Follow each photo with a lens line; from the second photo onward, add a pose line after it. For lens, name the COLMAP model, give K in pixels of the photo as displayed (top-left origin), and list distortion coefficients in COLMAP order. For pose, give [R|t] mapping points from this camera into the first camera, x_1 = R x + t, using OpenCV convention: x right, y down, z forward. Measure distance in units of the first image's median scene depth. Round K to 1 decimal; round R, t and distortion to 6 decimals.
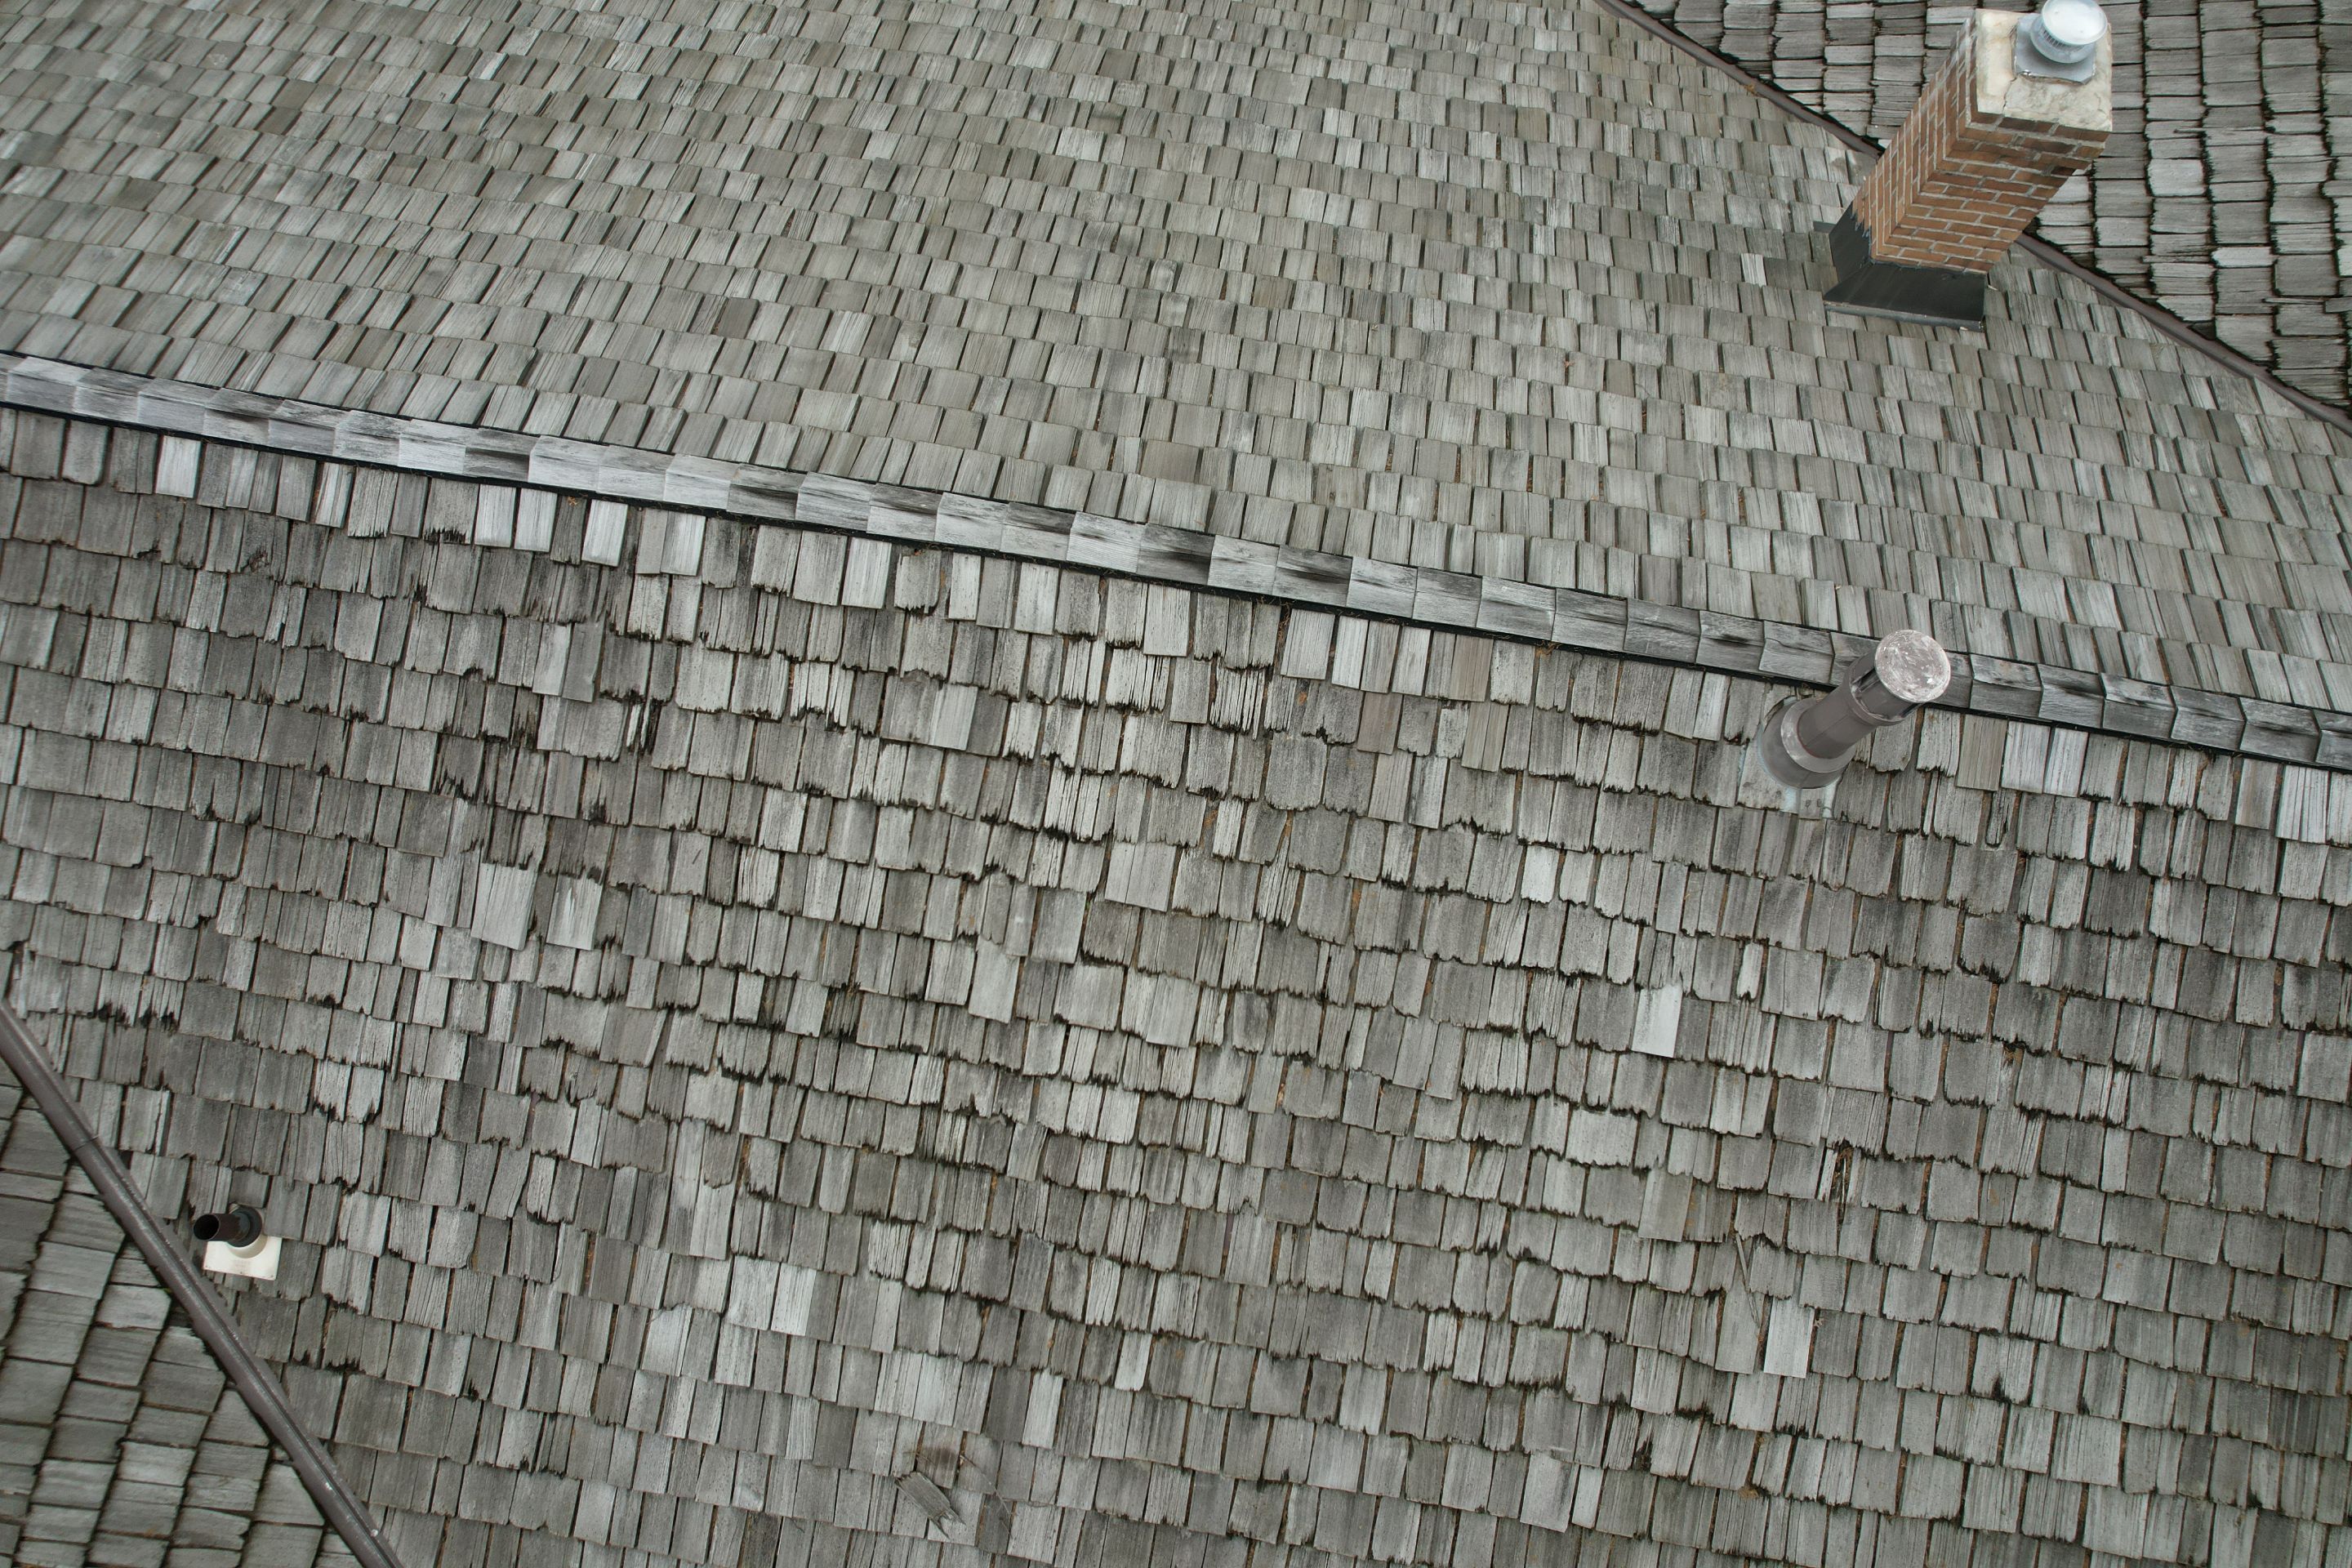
lens RADIAL K [[1513.3, 0, 1170.3], [0, 1513.3, 788.7], [0, 0, 1]] dist [-0.074523, 0.067558]
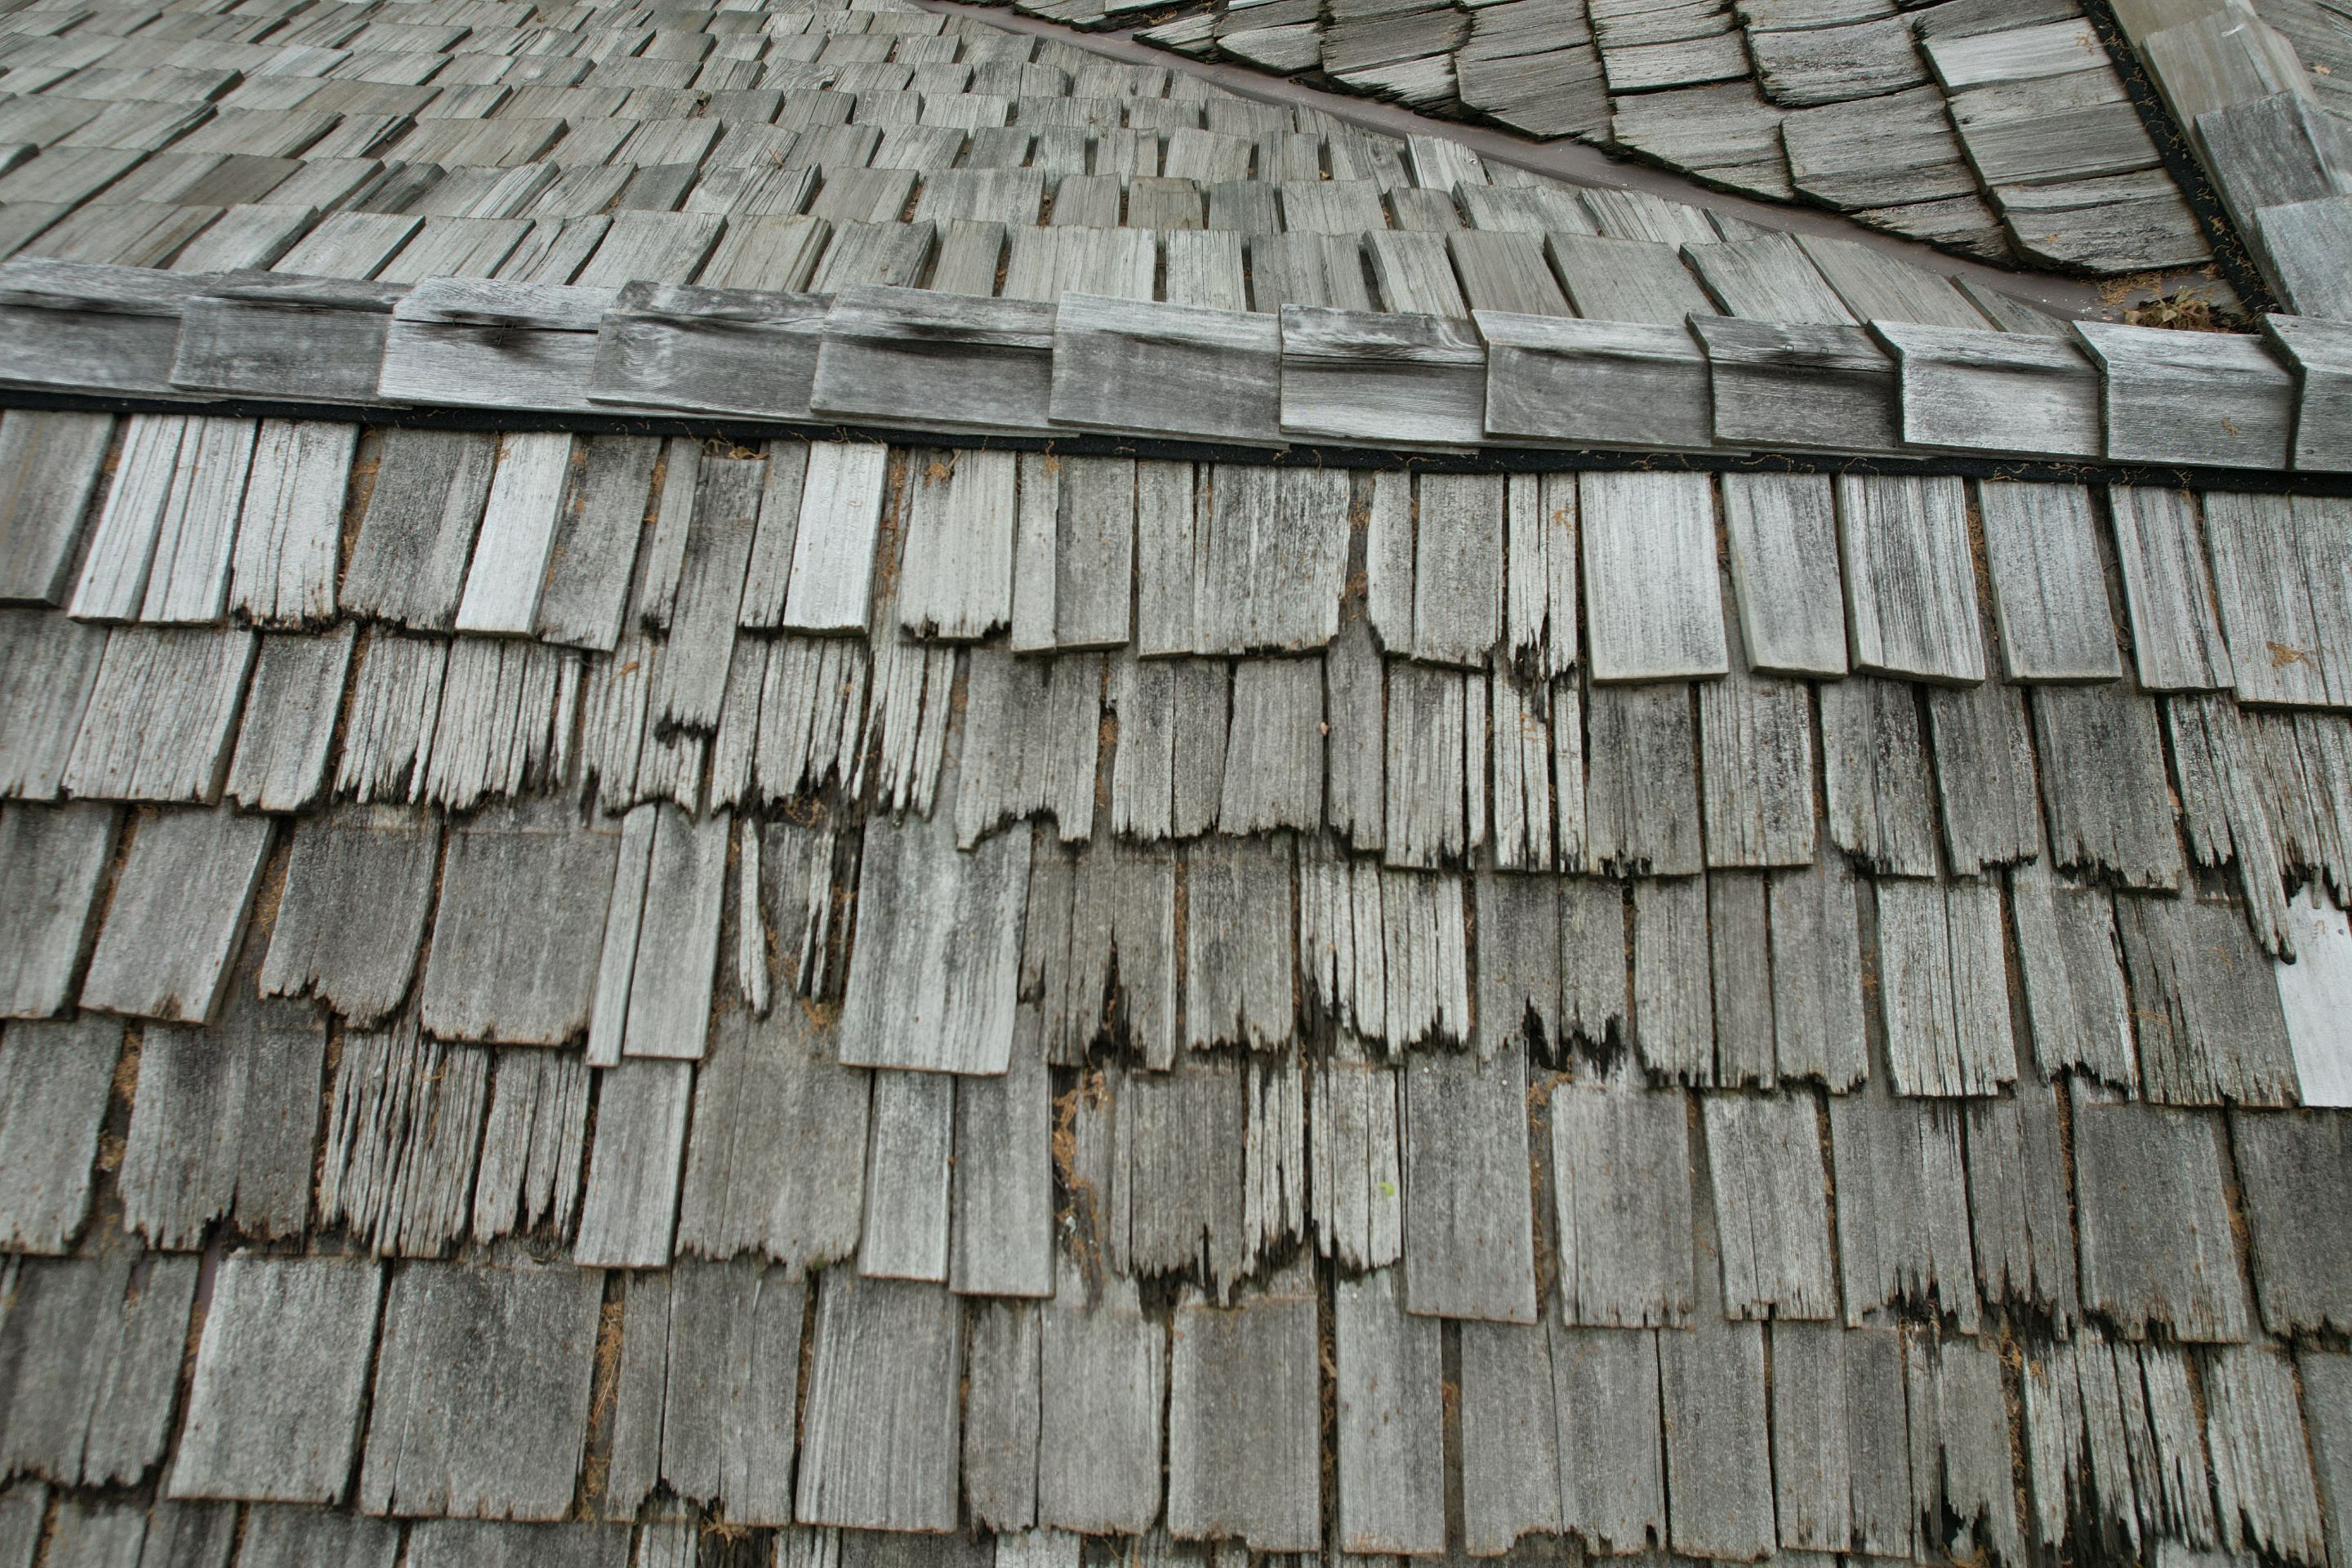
lens RADIAL K [[1513.3, 0, 1170.0], [0, 1513.3, 786.8], [0, 0, 1]] dist [-0.074523, 0.067558]
pose [[0.993030, -0.100339, 0.061835, 0.915923], [0.113273, 0.957449, -0.265445, 0.169481], [-0.032570, 0.270599, 0.962141, 0.669643]]
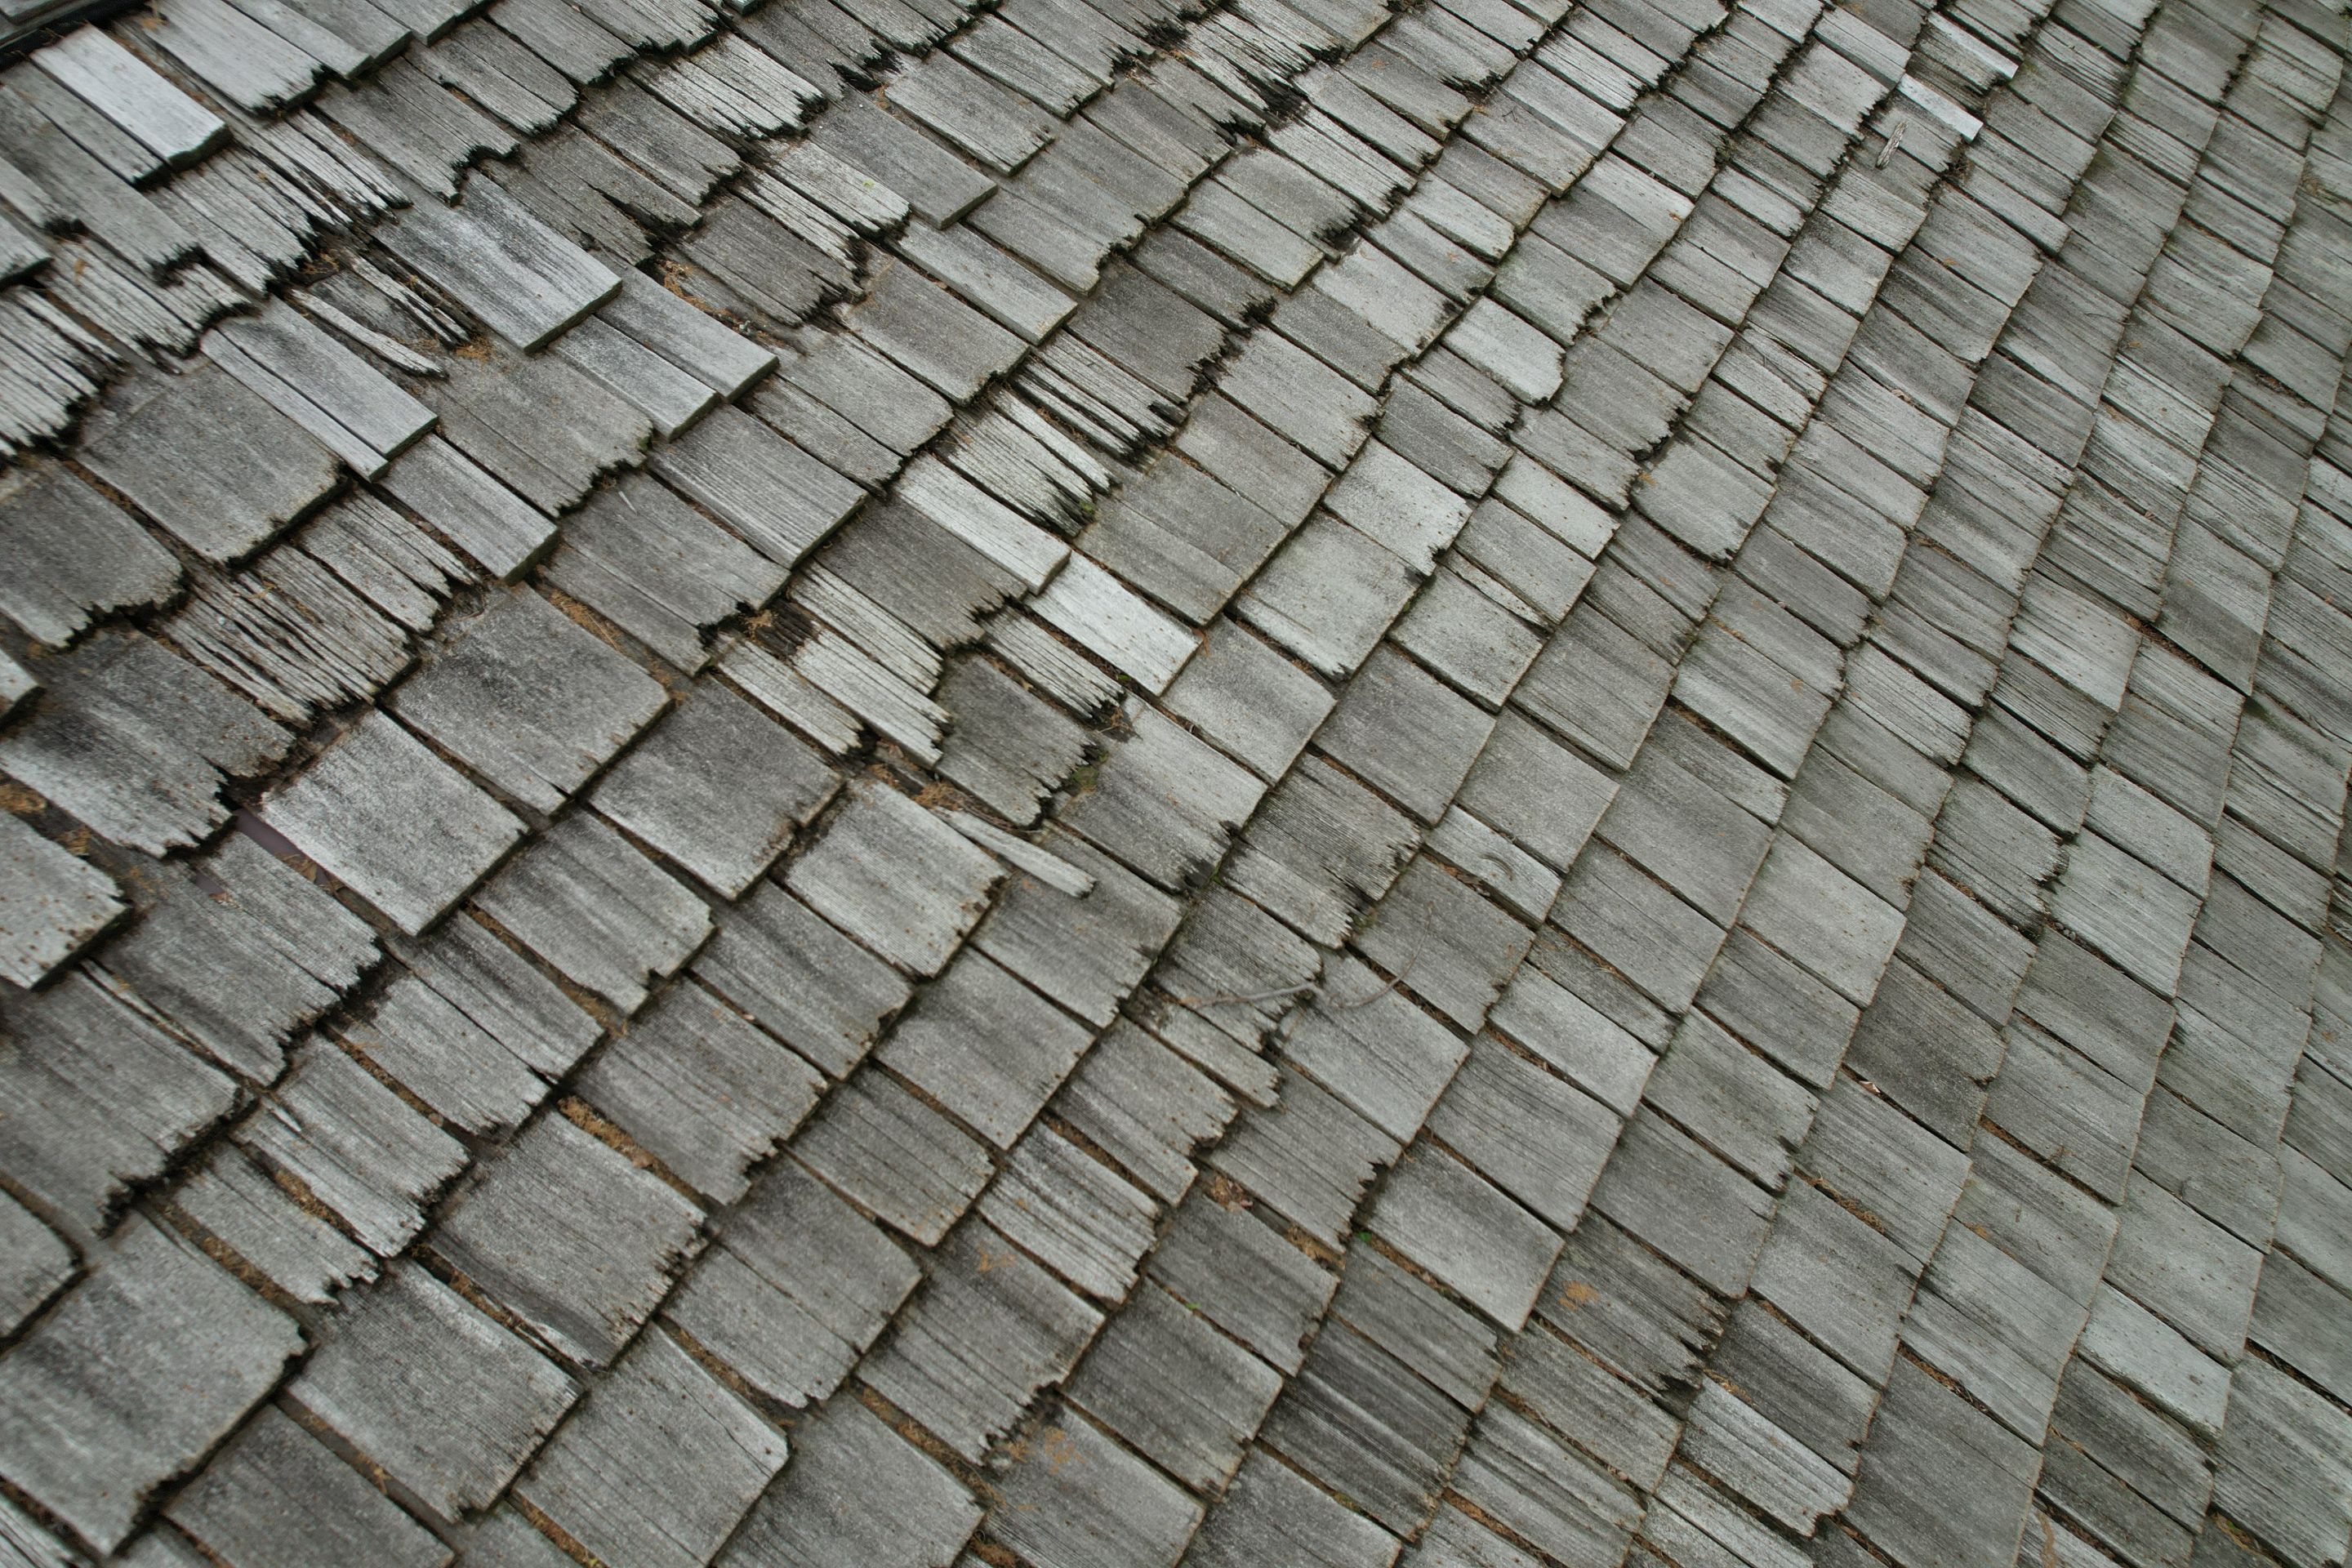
lens RADIAL K [[1513.3, 0, 1181.6], [0, 1513.3, 789.5], [0, 0, 1]] dist [-0.074523, 0.067558]
pose [[0.392703, -0.755998, 0.523690, 0.665861], [0.877838, 0.477912, 0.031643, 0.310375], [-0.274200, 0.447289, 0.851321, 0.666840]]
